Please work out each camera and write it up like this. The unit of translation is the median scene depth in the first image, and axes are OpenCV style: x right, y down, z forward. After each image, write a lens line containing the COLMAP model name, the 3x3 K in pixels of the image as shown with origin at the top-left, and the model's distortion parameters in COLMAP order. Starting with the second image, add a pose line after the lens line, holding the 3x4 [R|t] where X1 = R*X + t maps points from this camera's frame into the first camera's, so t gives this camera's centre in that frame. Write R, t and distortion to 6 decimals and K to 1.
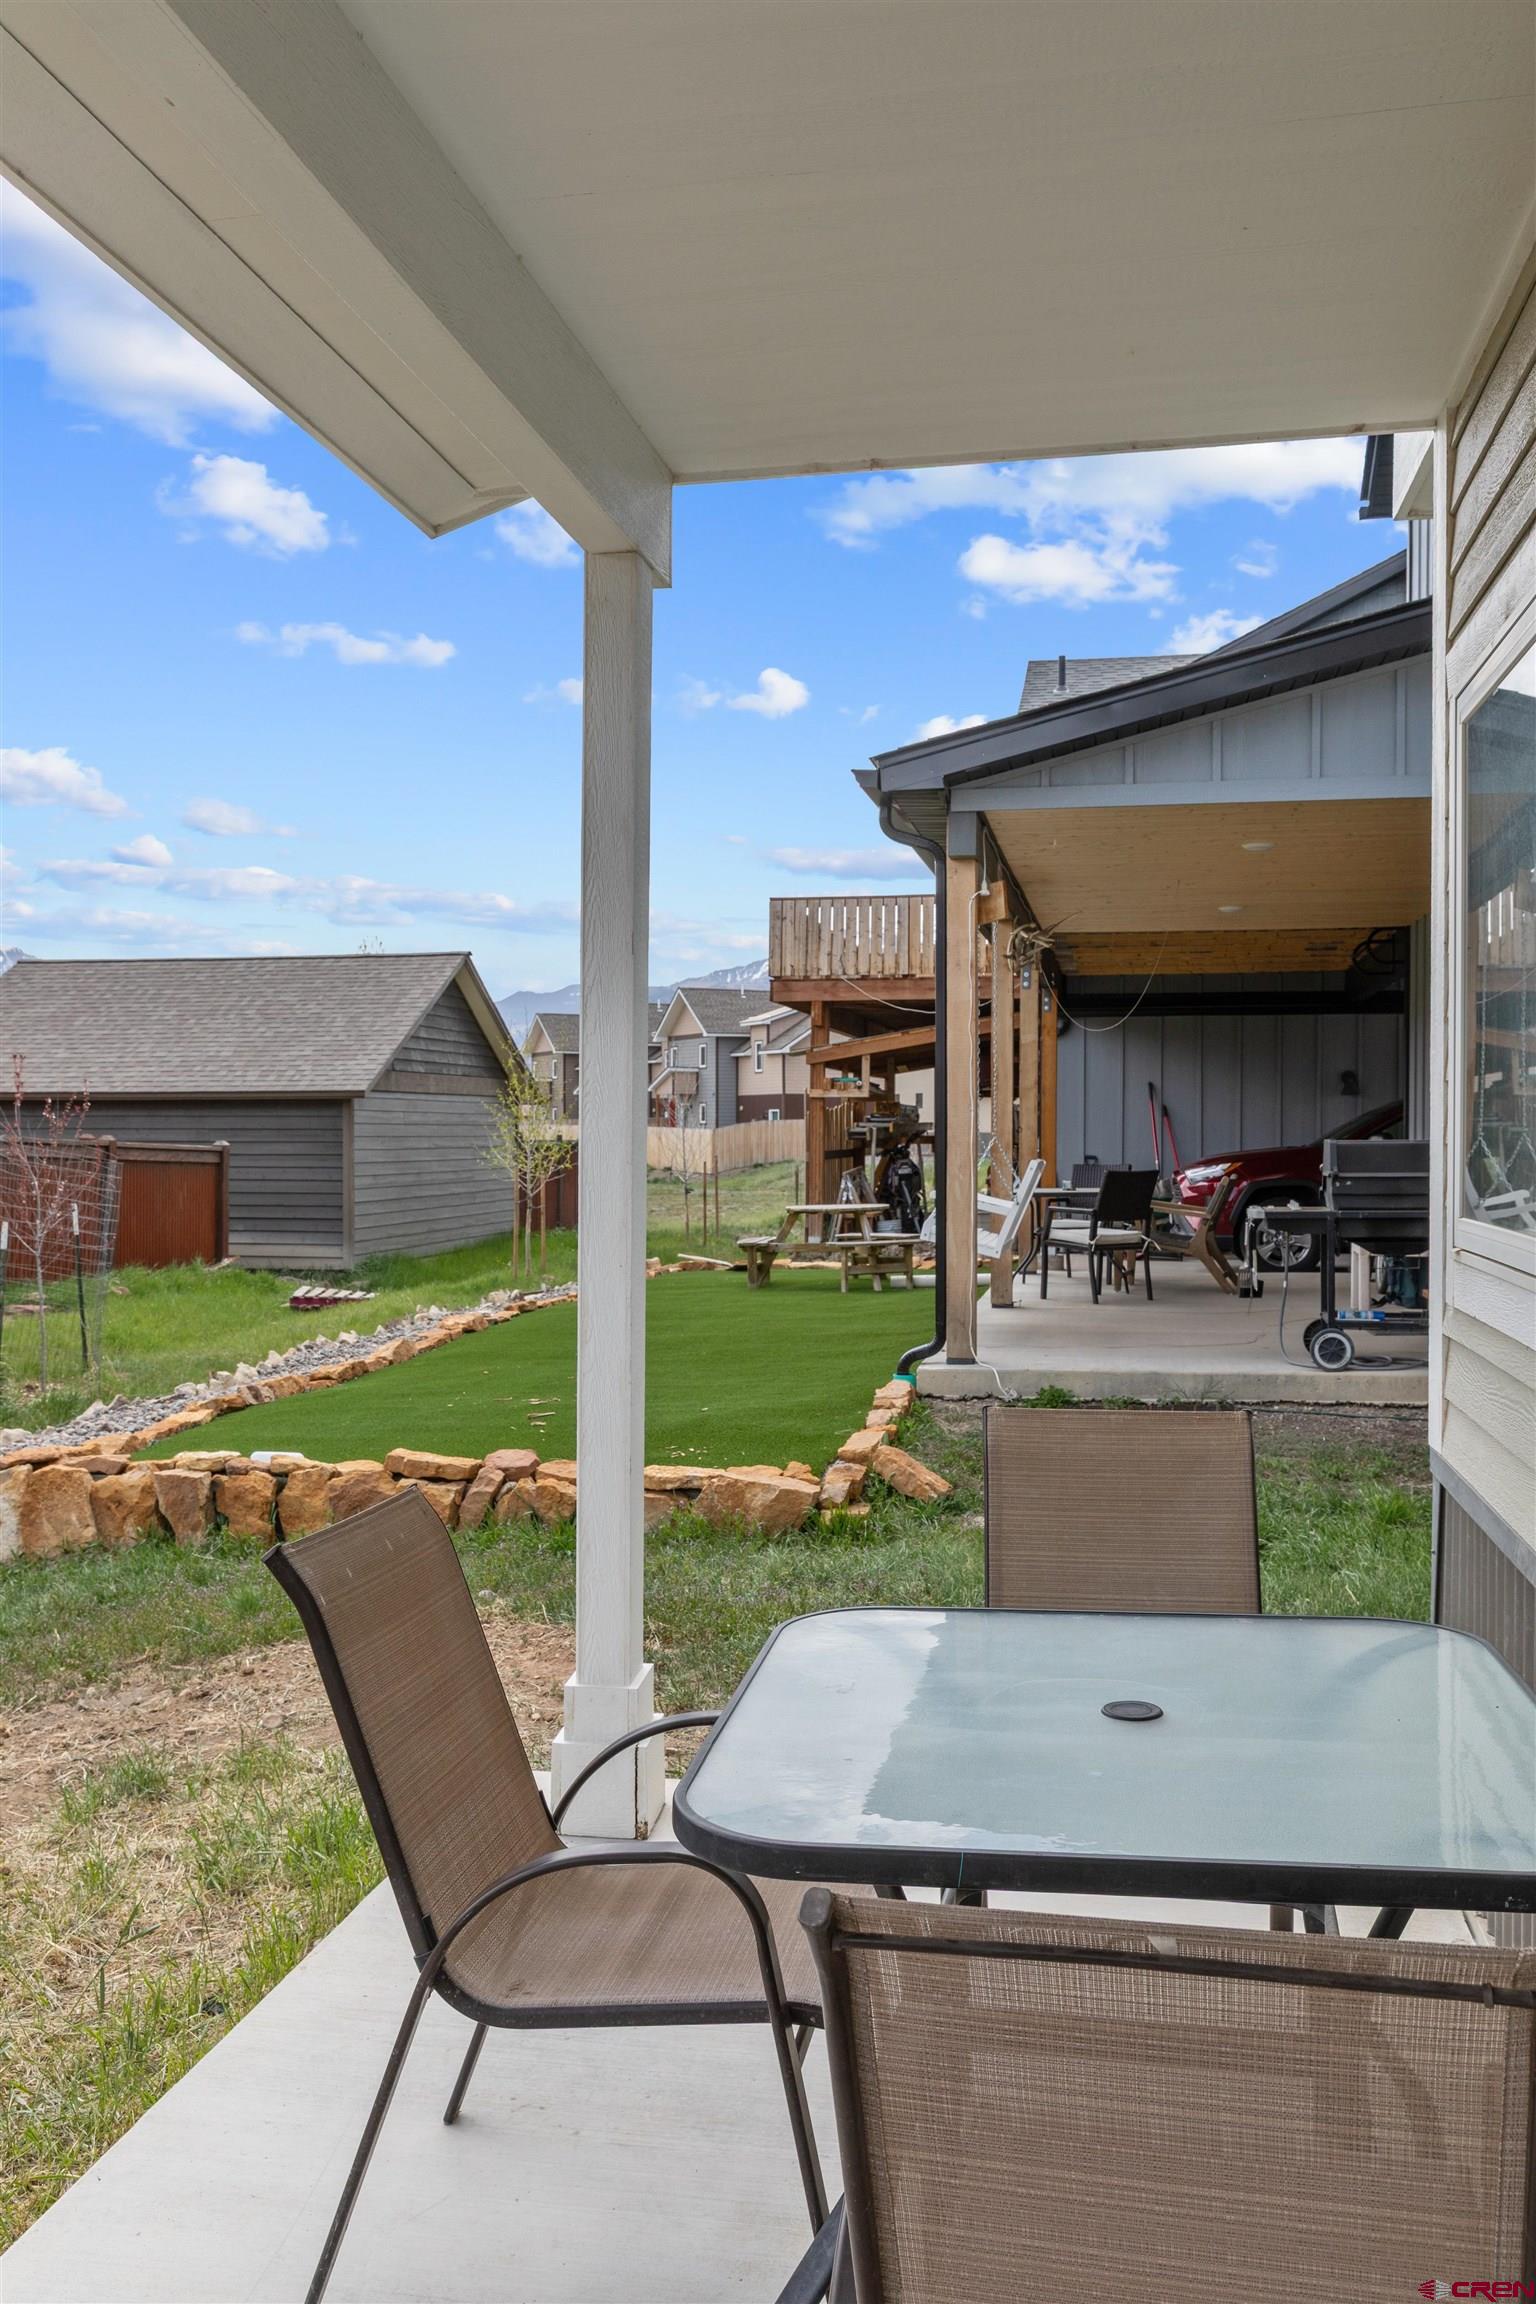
lens RADIAL K [[1905.4, 0, 764.1], [0, 1905.4, 1109.7], [0, 0, 1]] dist [0.004018, 0.002223]
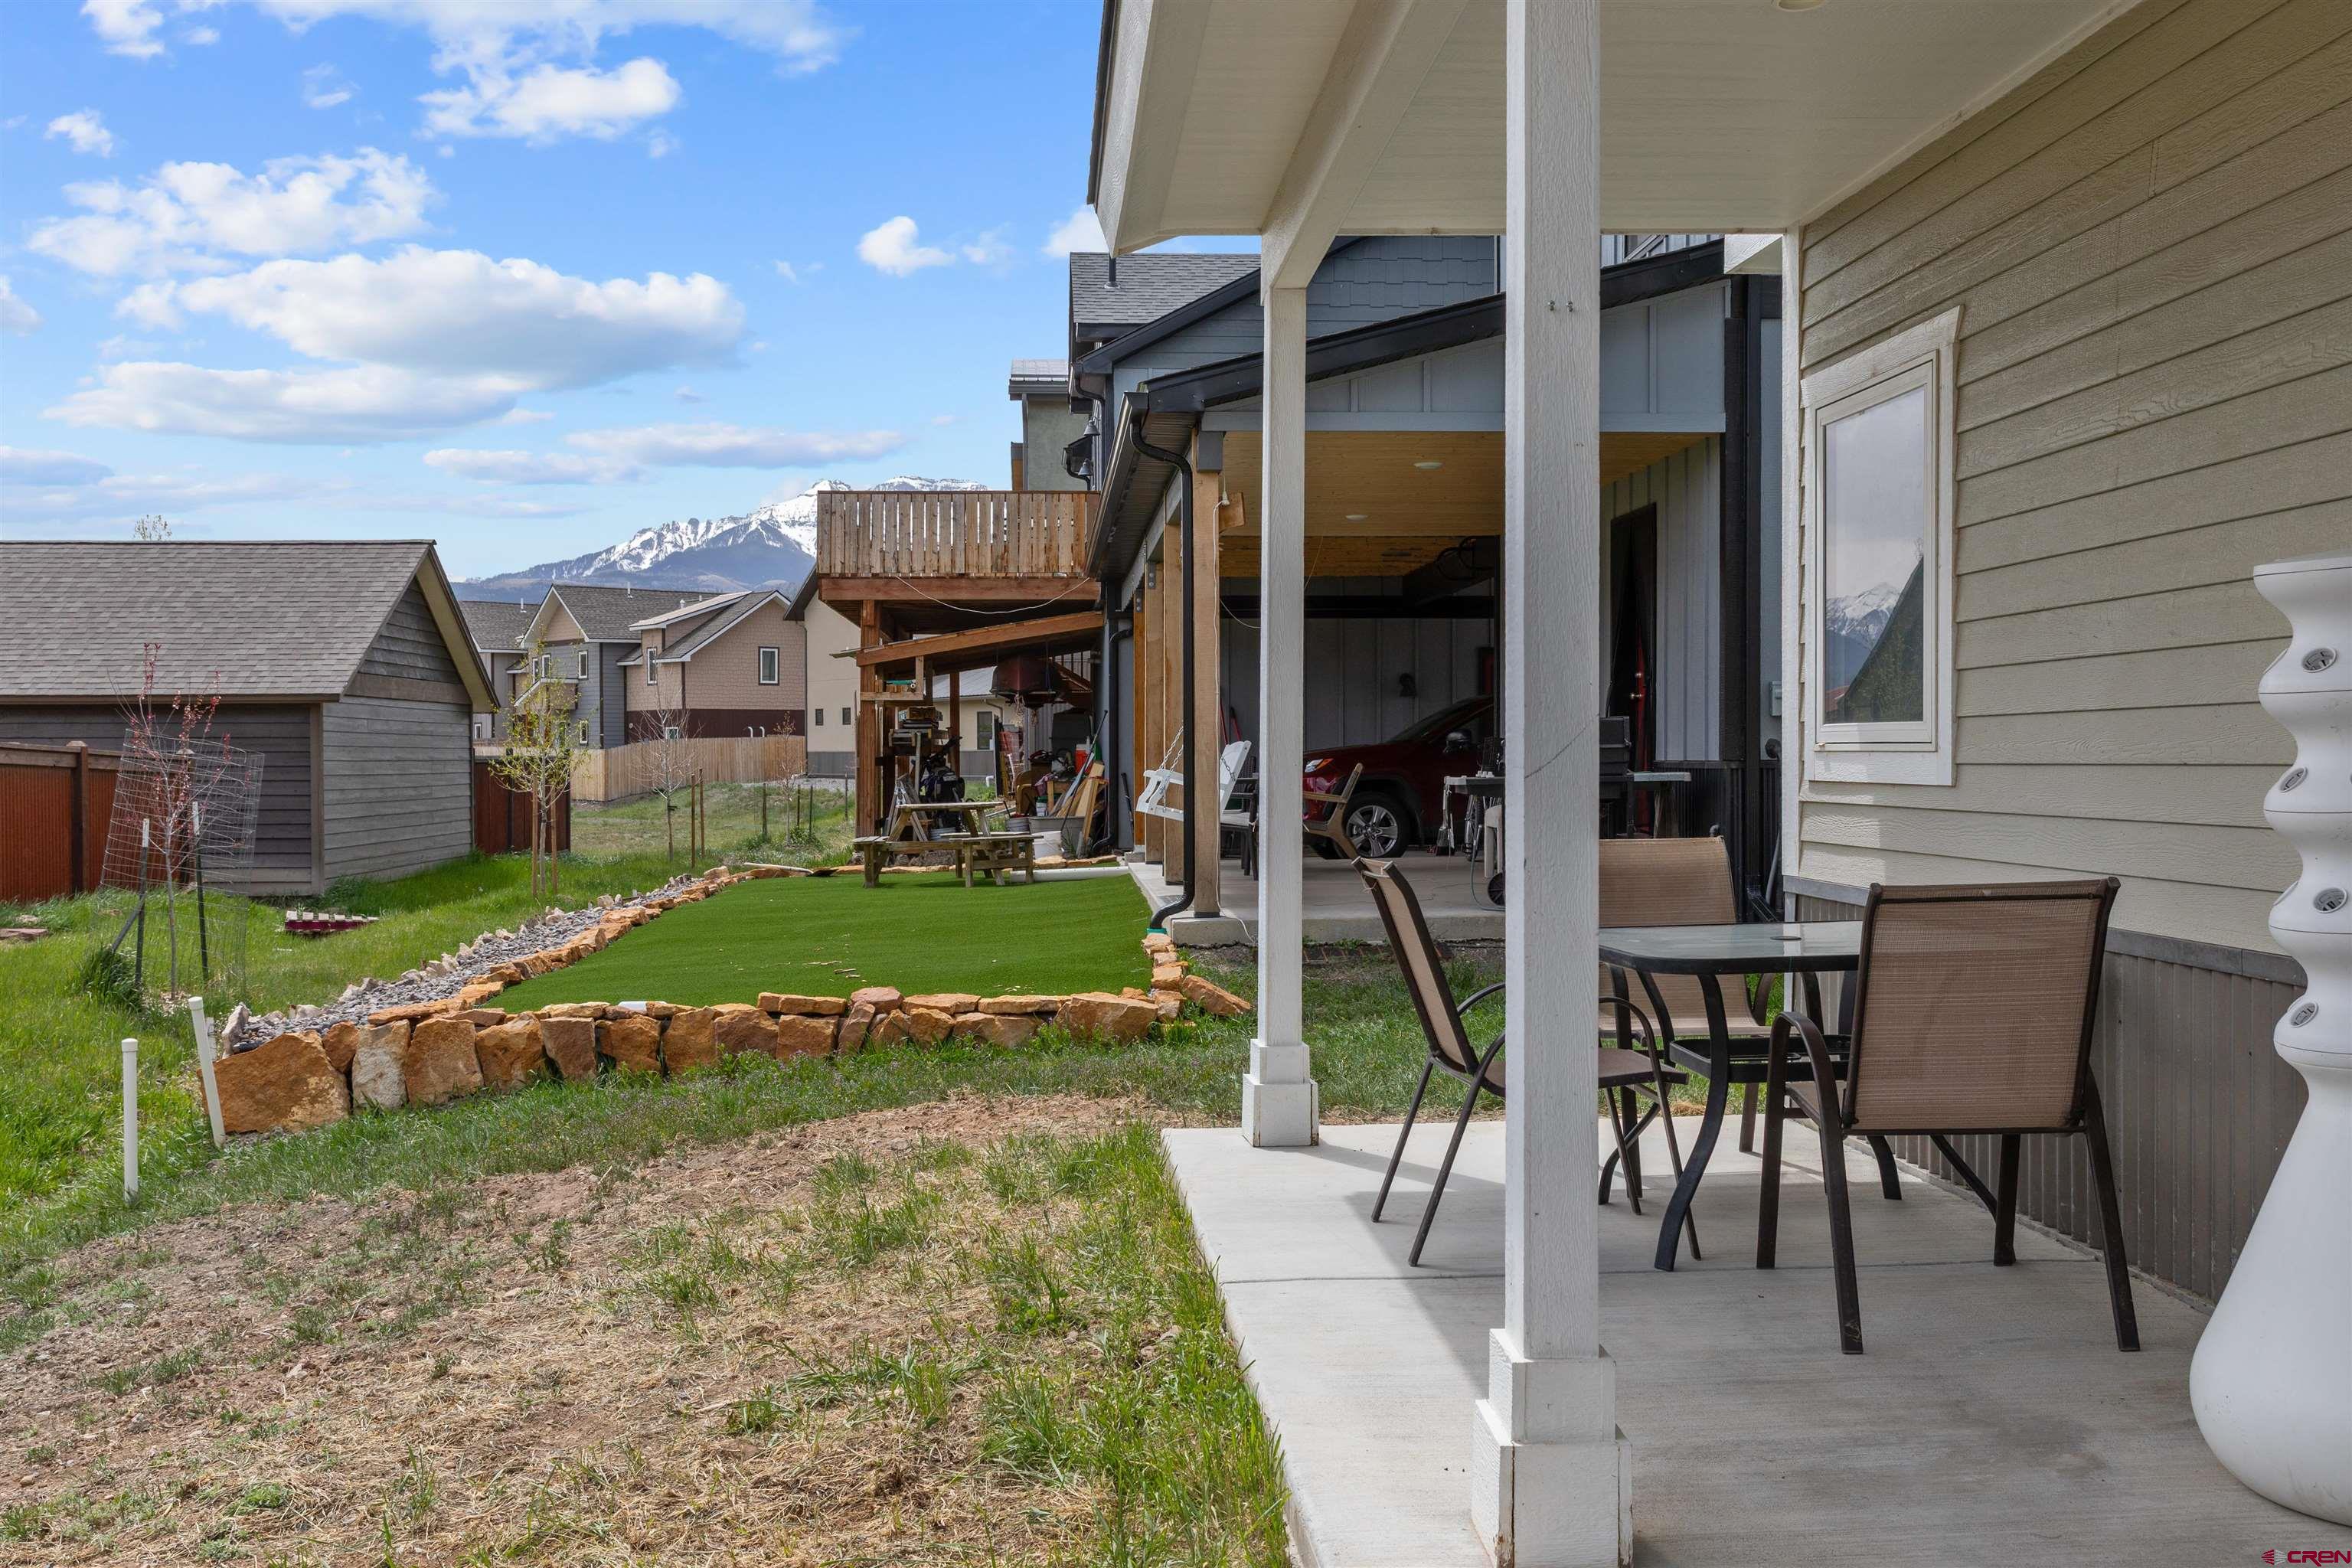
lens RADIAL K [[2168.7, 0, 1176.0], [0, 2168.7, 784.0], [0, 0, 1]] dist [0.004876, 0.006681]
pose [[0.969137, -0.008254, 0.246385, -0.092146], [0.002089, 0.999678, 0.025275, 0.008352], [-0.246514, -0.023980, 0.968842, -0.097502]]
